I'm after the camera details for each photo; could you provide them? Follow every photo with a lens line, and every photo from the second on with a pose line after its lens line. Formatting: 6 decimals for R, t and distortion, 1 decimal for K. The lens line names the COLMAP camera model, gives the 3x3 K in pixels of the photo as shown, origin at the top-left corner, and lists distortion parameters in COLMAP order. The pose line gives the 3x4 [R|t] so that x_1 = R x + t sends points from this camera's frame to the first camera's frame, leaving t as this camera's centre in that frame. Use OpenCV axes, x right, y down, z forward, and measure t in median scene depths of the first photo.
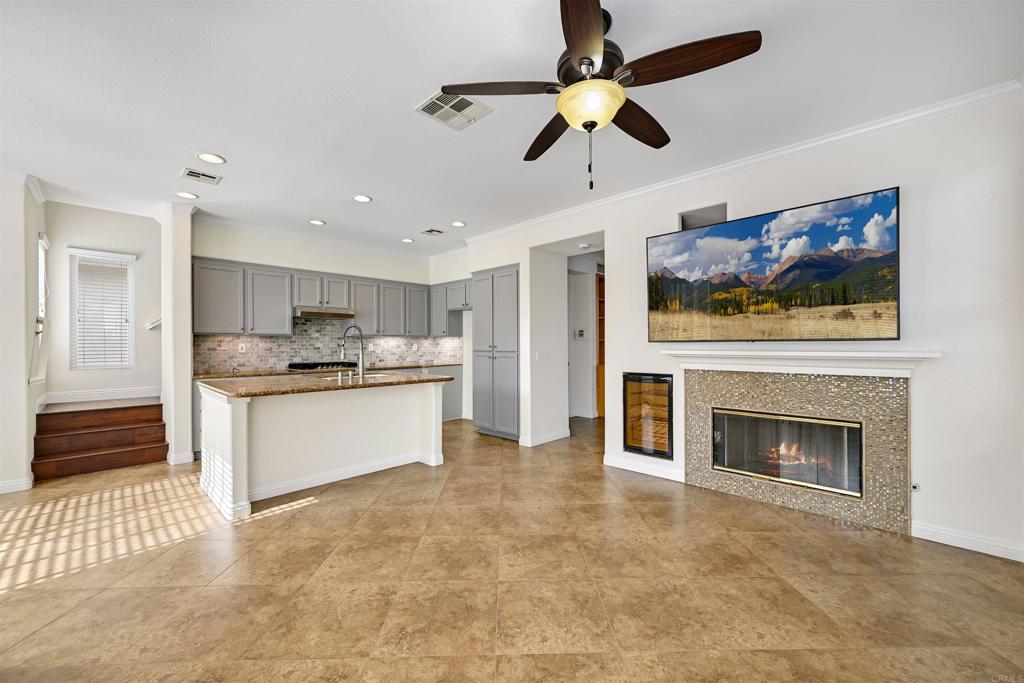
lens RADIAL K [[401.0, 0, 515.4], [0, 401.0, 345.0], [0, 0, 1]] dist [0.001385, -0.003060]
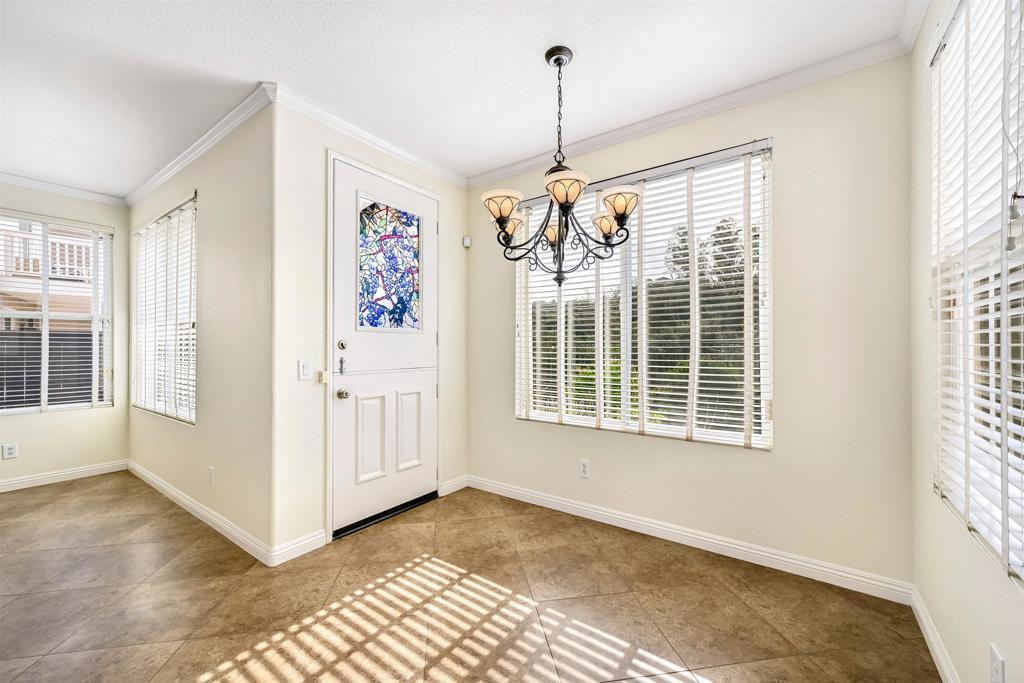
lens RADIAL K [[401.3, 0, 516.0], [0, 401.3, 346.0], [0, 0, 1]] dist [0.001684, 0.000118]
pose [[-0.989028, 0.002860, -0.147702, -1.044898], [0.003062, 0.999995, -0.001142, 0.002564], [0.147698, -0.001582, -0.989031, 1.278182]]
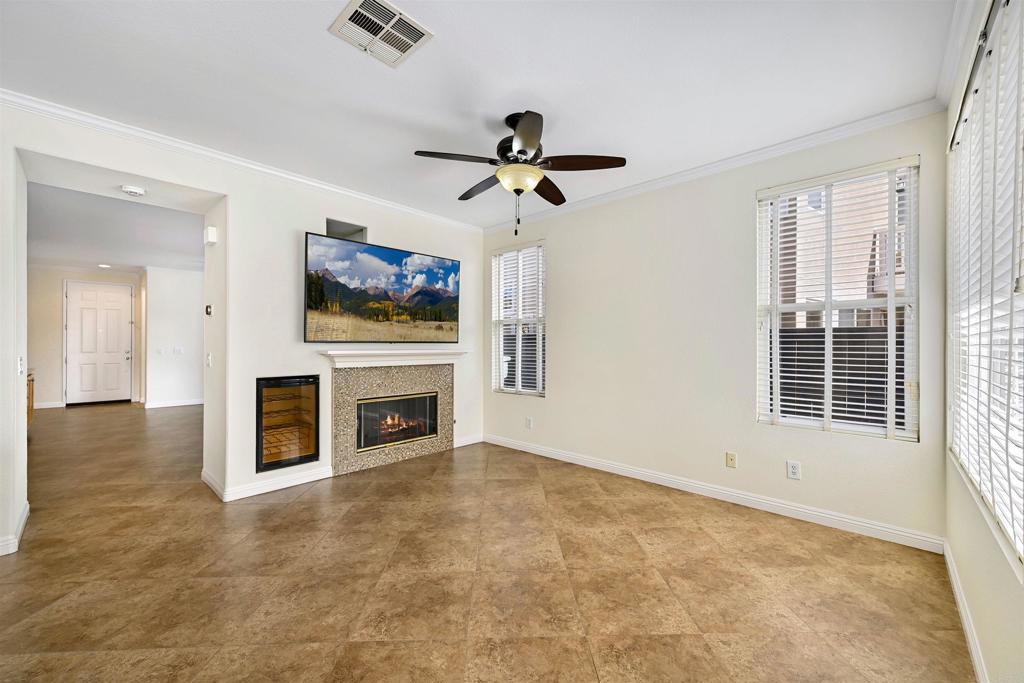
lens RADIAL K [[401.0, 0, 515.4], [0, 401.0, 345.0], [0, 0, 1]] dist [0.001385, -0.003060]
pose [[-0.015269, 0.001861, 0.999882, -0.743012], [-0.001625, 0.999997, -0.001886, -0.000552], [-0.999882, -0.001654, -0.015266, 0.622193]]
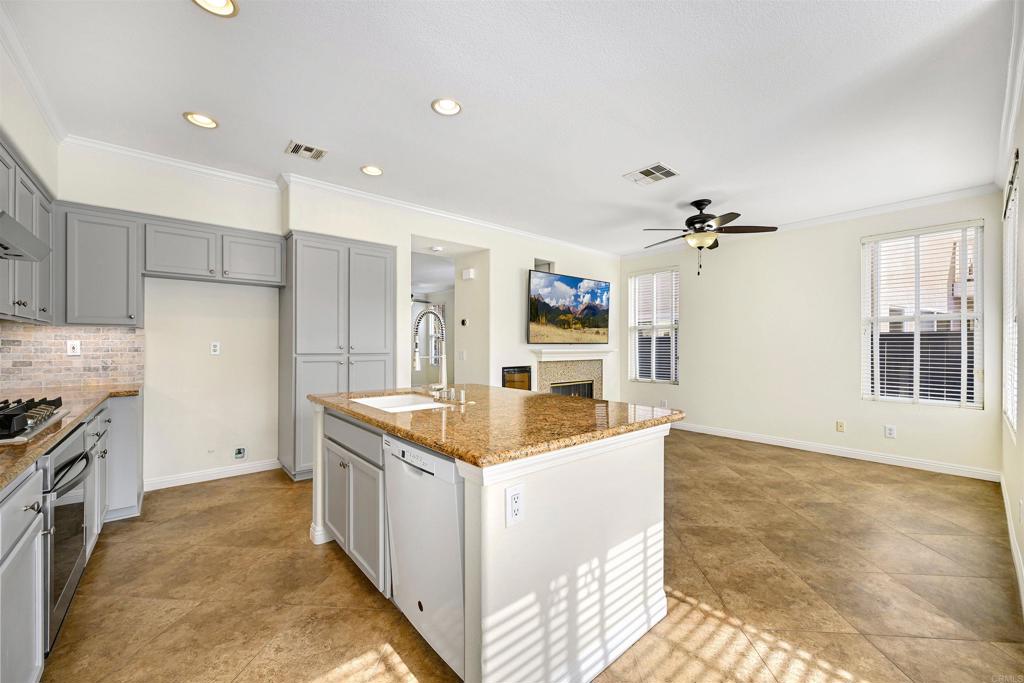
lens RADIAL K [[401.0, 0, 515.4], [0, 401.0, 345.0], [0, 0, 1]] dist [0.001385, -0.003060]
pose [[0.093179, 0.004061, 0.995641, -1.284511], [-0.001287, 0.999991, -0.003958, 0.002936], [-0.995649, -0.000913, 0.093183, 1.095210]]
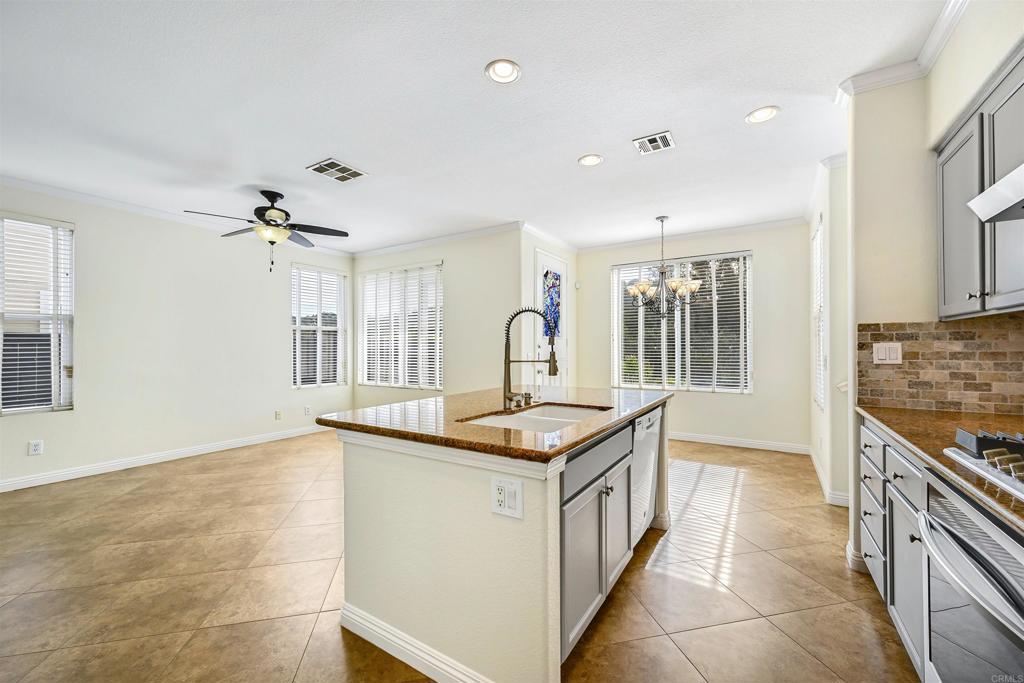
lens RADIAL K [[401.0, 0, 515.4], [0, 401.0, 345.0], [0, 0, 1]] dist [0.001385, -0.003060]
pose [[-0.979439, 0.004513, -0.201691, -0.378377], [0.005234, 0.999982, -0.003041, -0.002128], [0.201673, -0.004034, -0.979445, 1.984140]]
